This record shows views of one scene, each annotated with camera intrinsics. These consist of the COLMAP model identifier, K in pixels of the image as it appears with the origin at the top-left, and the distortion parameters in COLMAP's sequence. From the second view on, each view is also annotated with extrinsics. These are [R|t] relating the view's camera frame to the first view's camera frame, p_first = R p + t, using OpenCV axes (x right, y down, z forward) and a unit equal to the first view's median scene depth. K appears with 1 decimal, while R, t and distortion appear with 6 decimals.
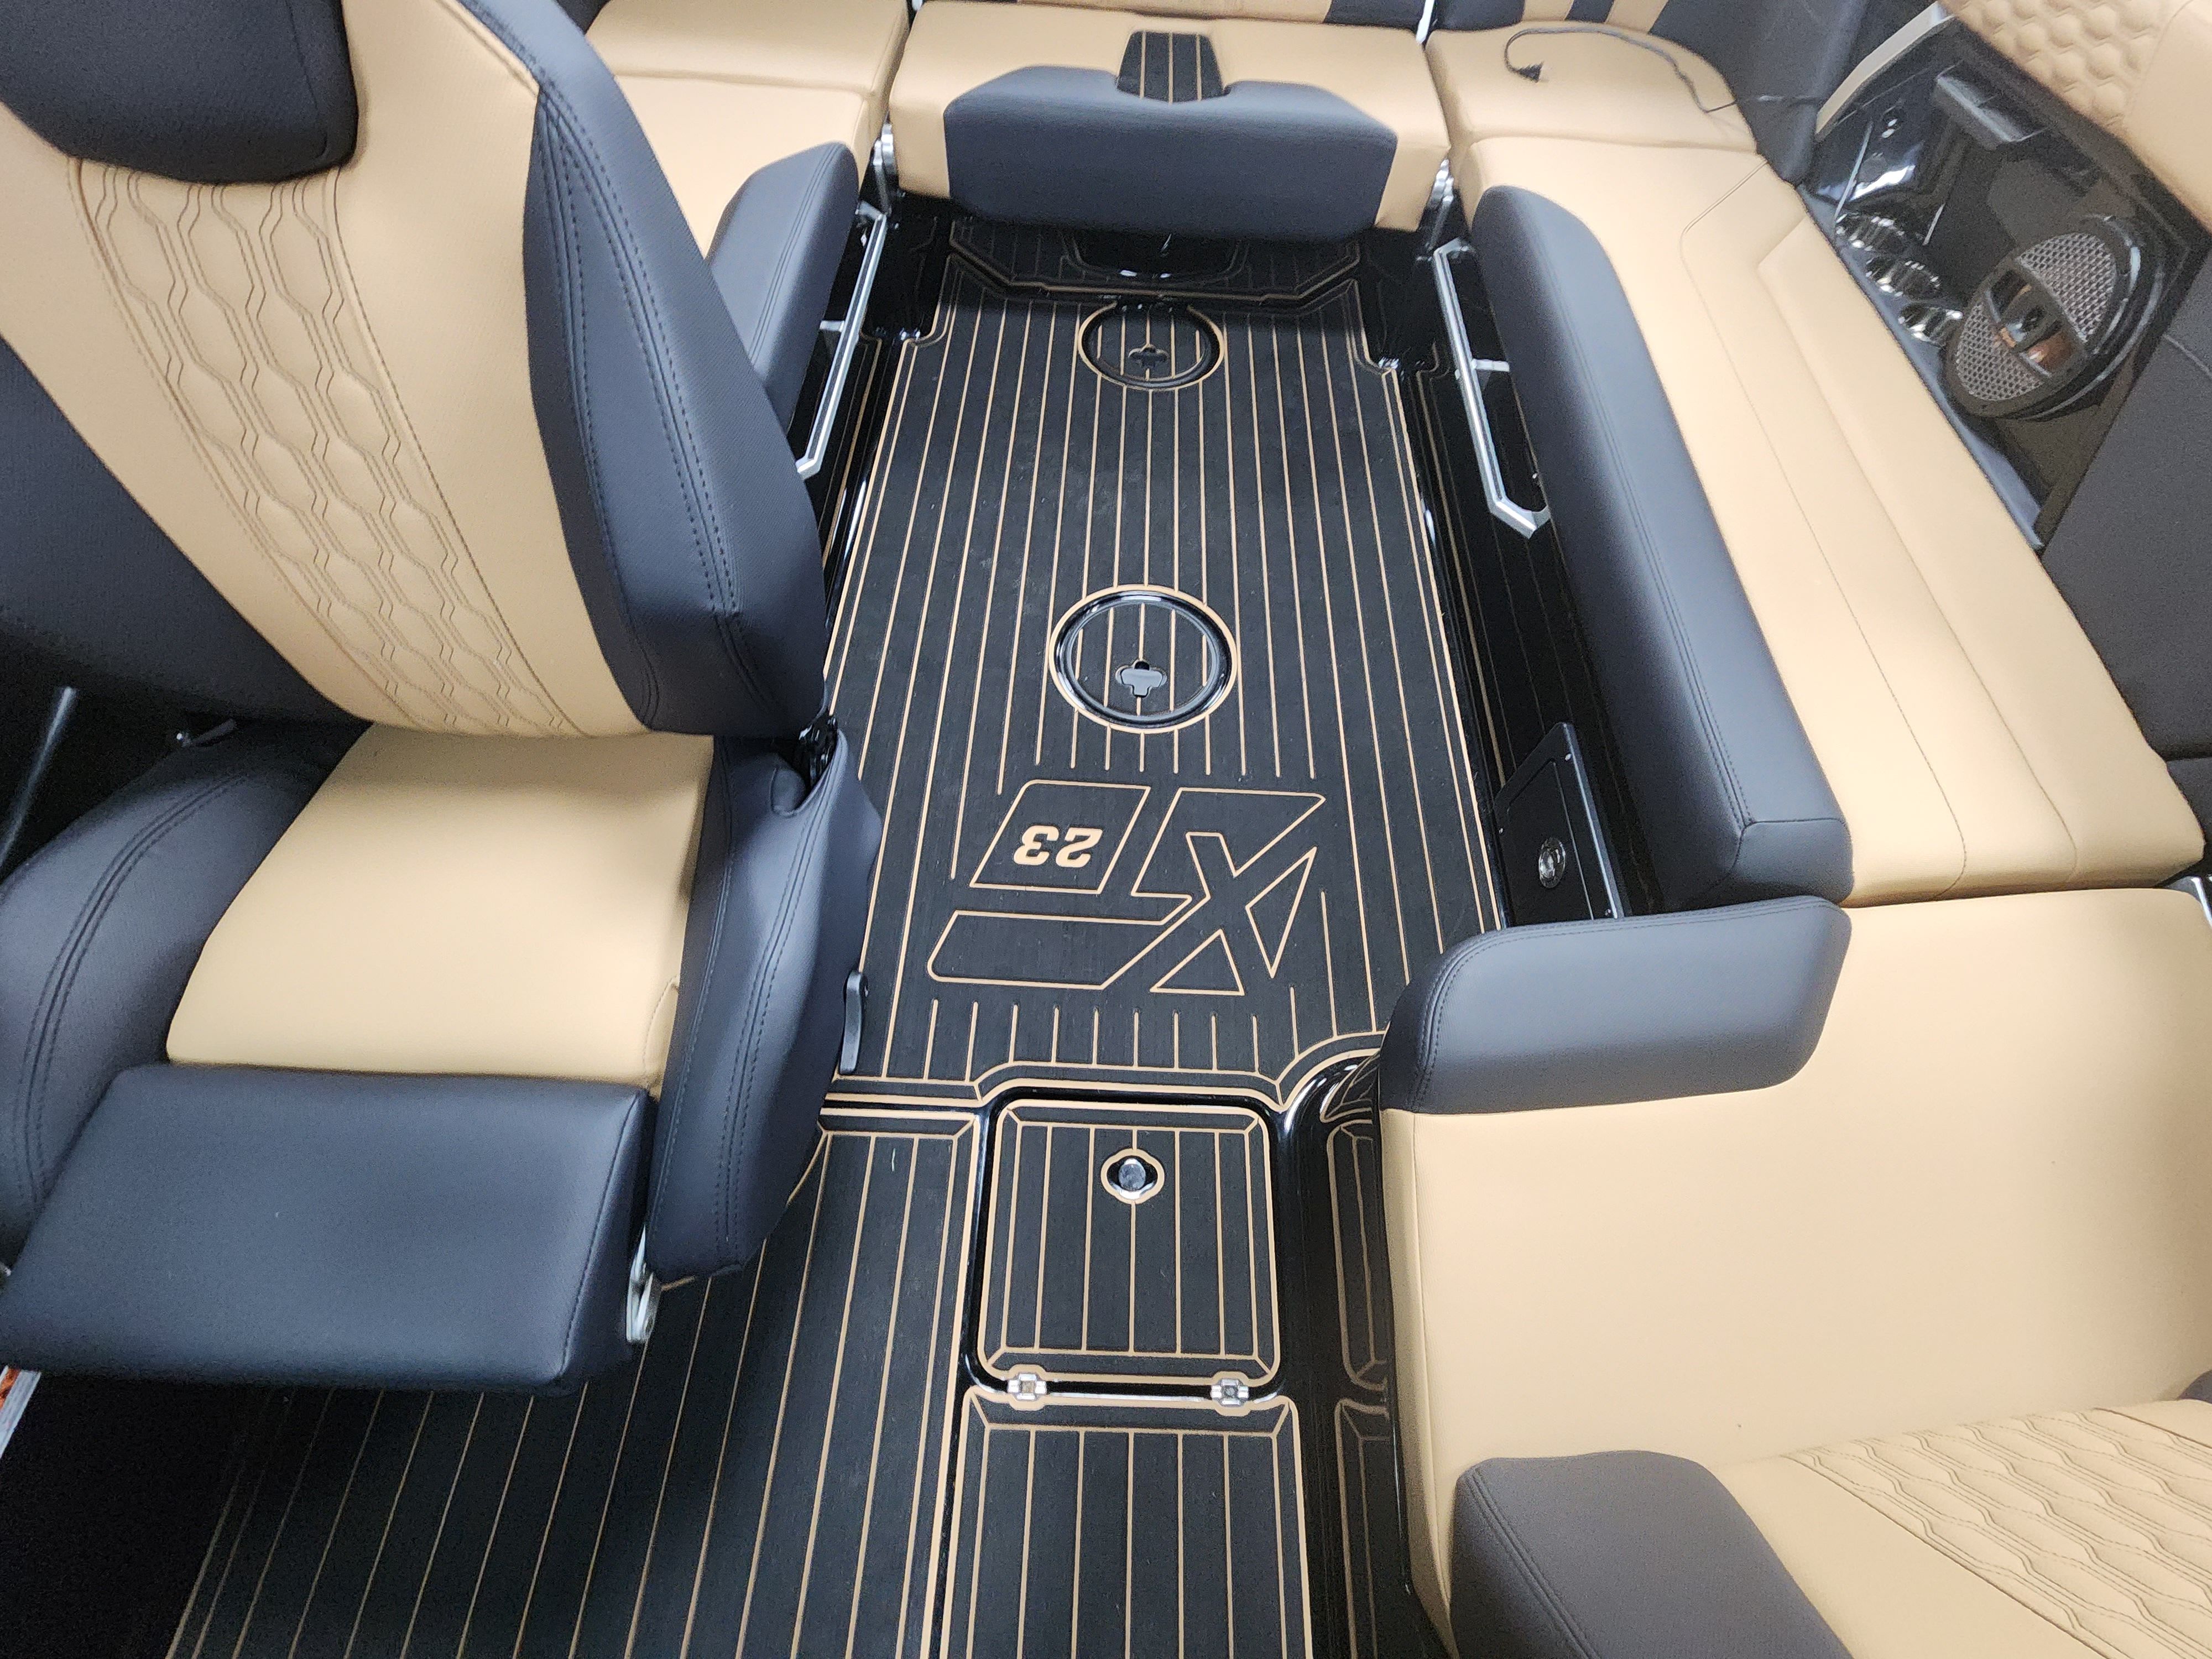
lens RADIAL K [[911.8, 0, 1103.8], [0, 911.8, 834.7], [0, 0, 1]] dist [-0.001258, 0.000007]
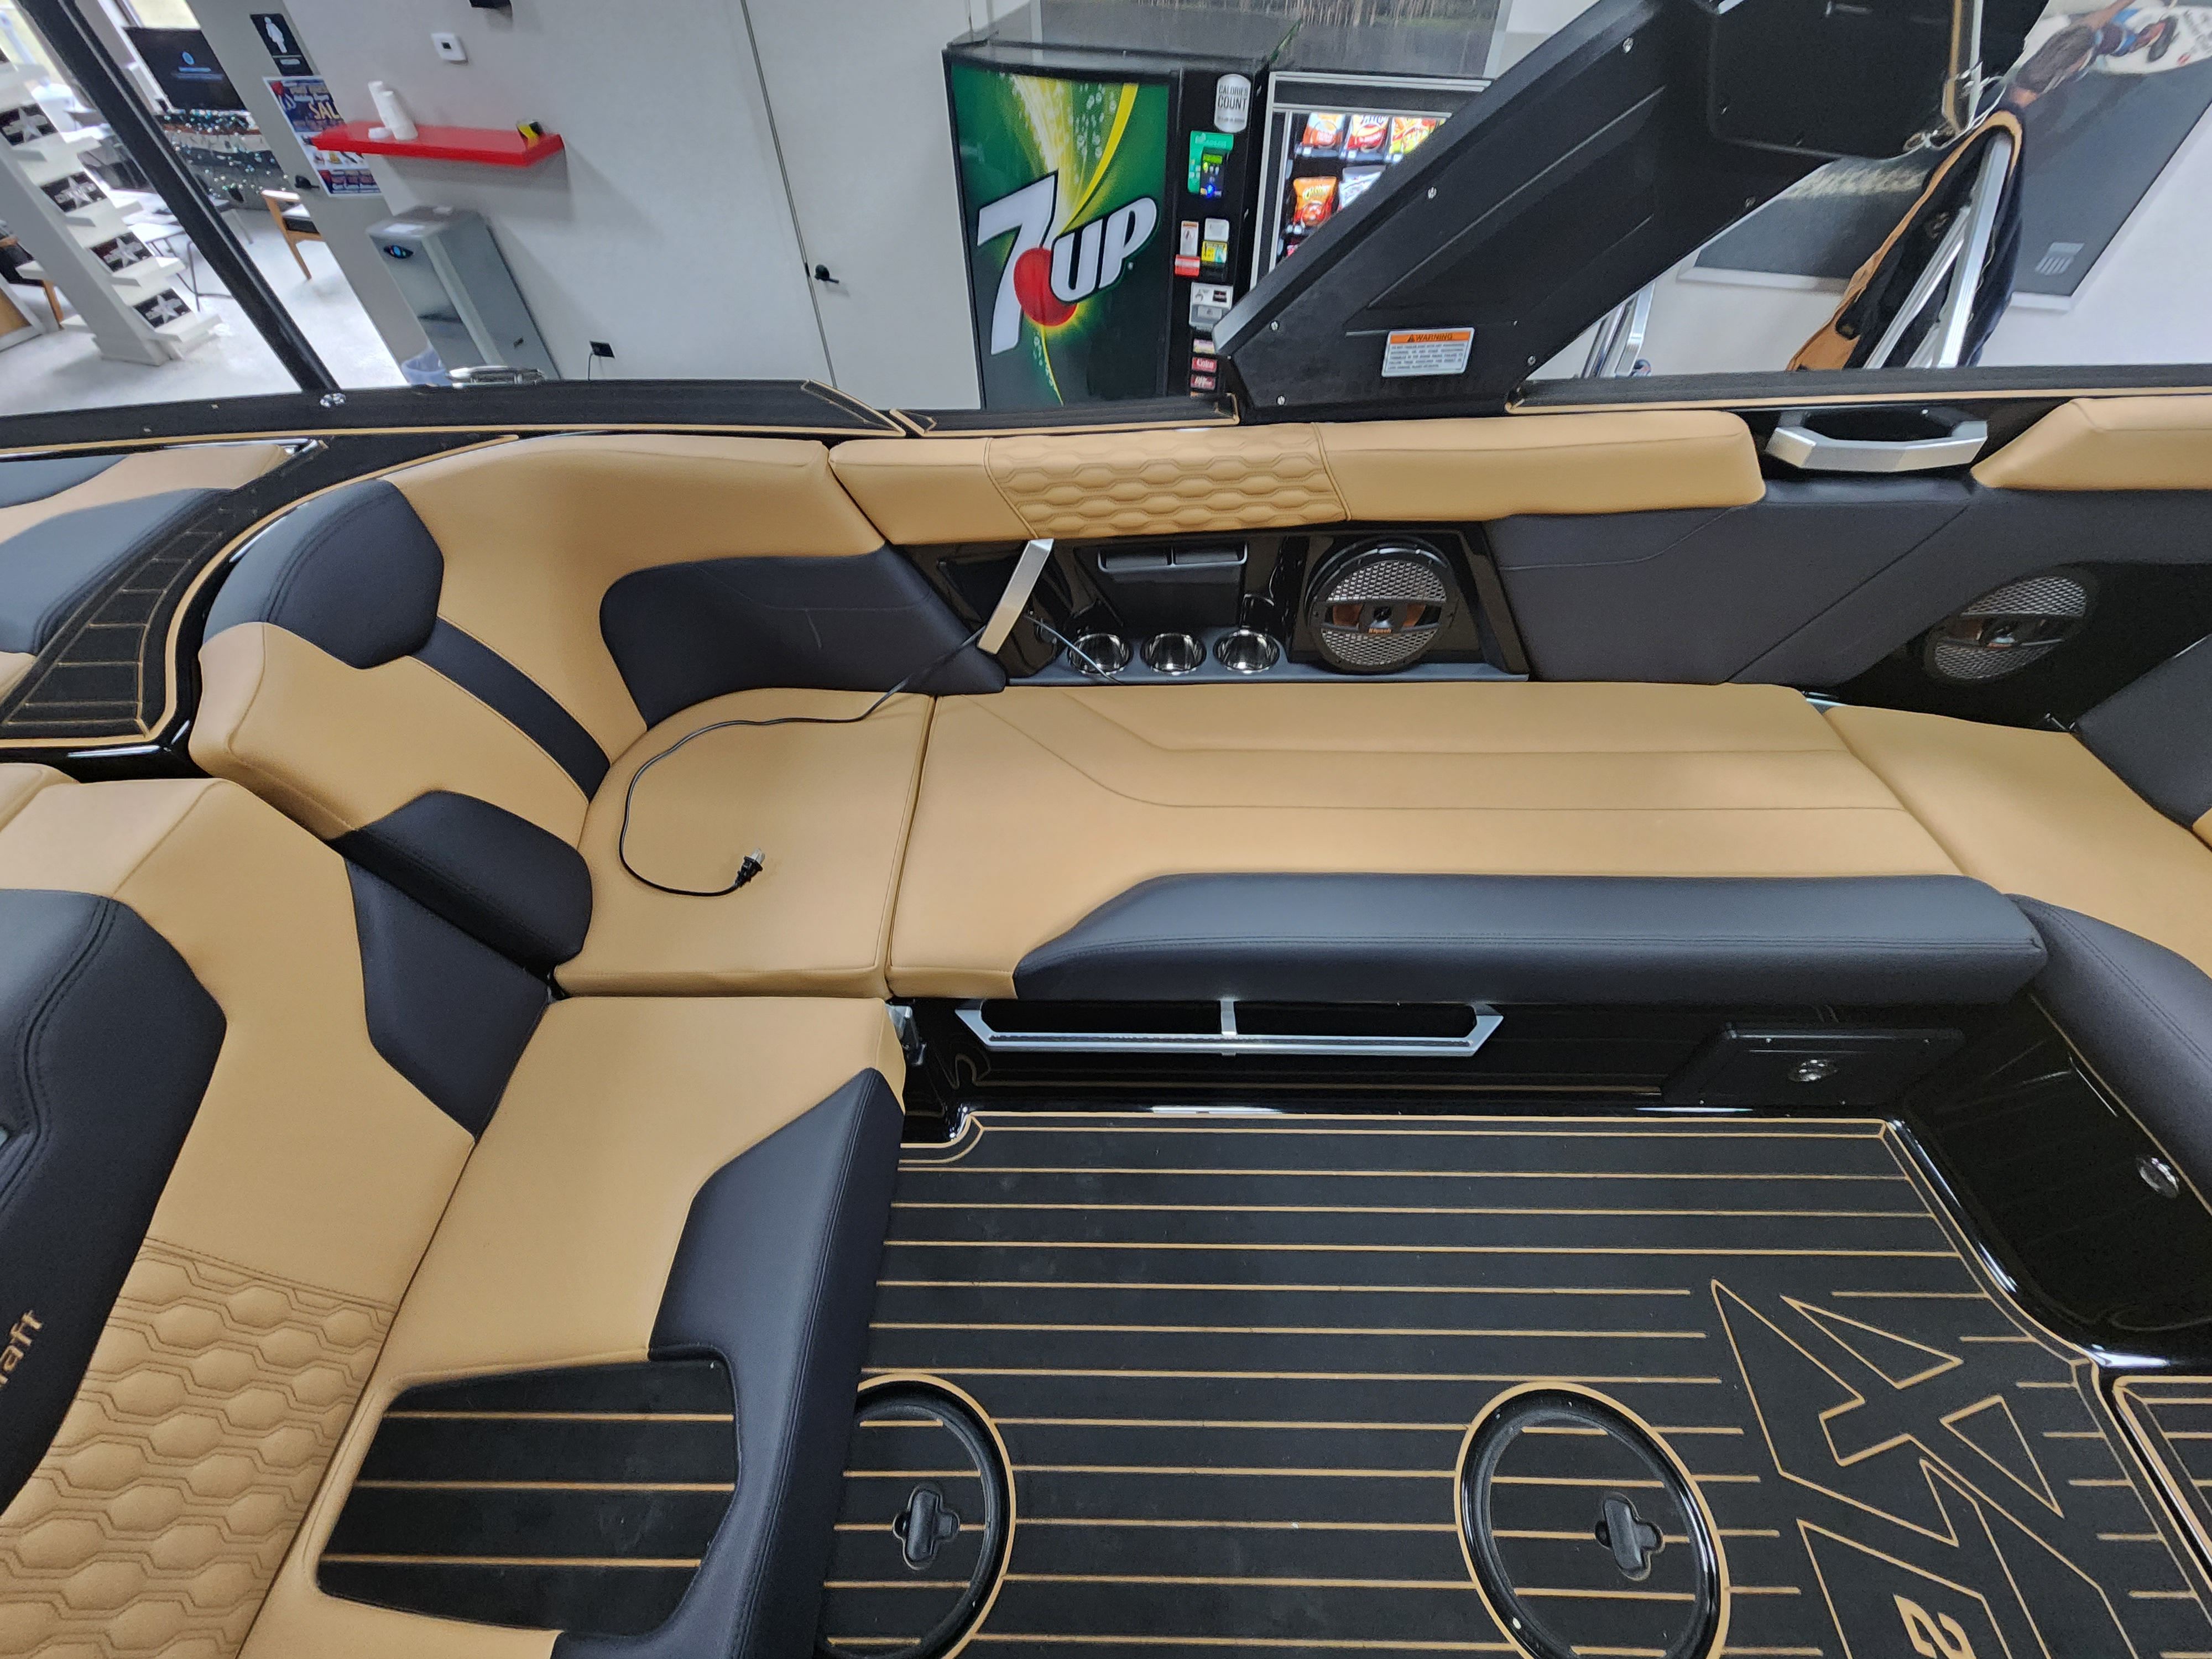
lens RADIAL K [[911.8, 0, 1103.8], [0, 911.8, 834.7], [0, 0, 1]] dist [-0.001258, 0.000007]
pose [[-0.027523, -0.789201, 0.613518, 0.053203], [0.875159, 0.277562, 0.396303, -1.097527], [-0.483052, 0.547833, 0.683037, 0.441700]]
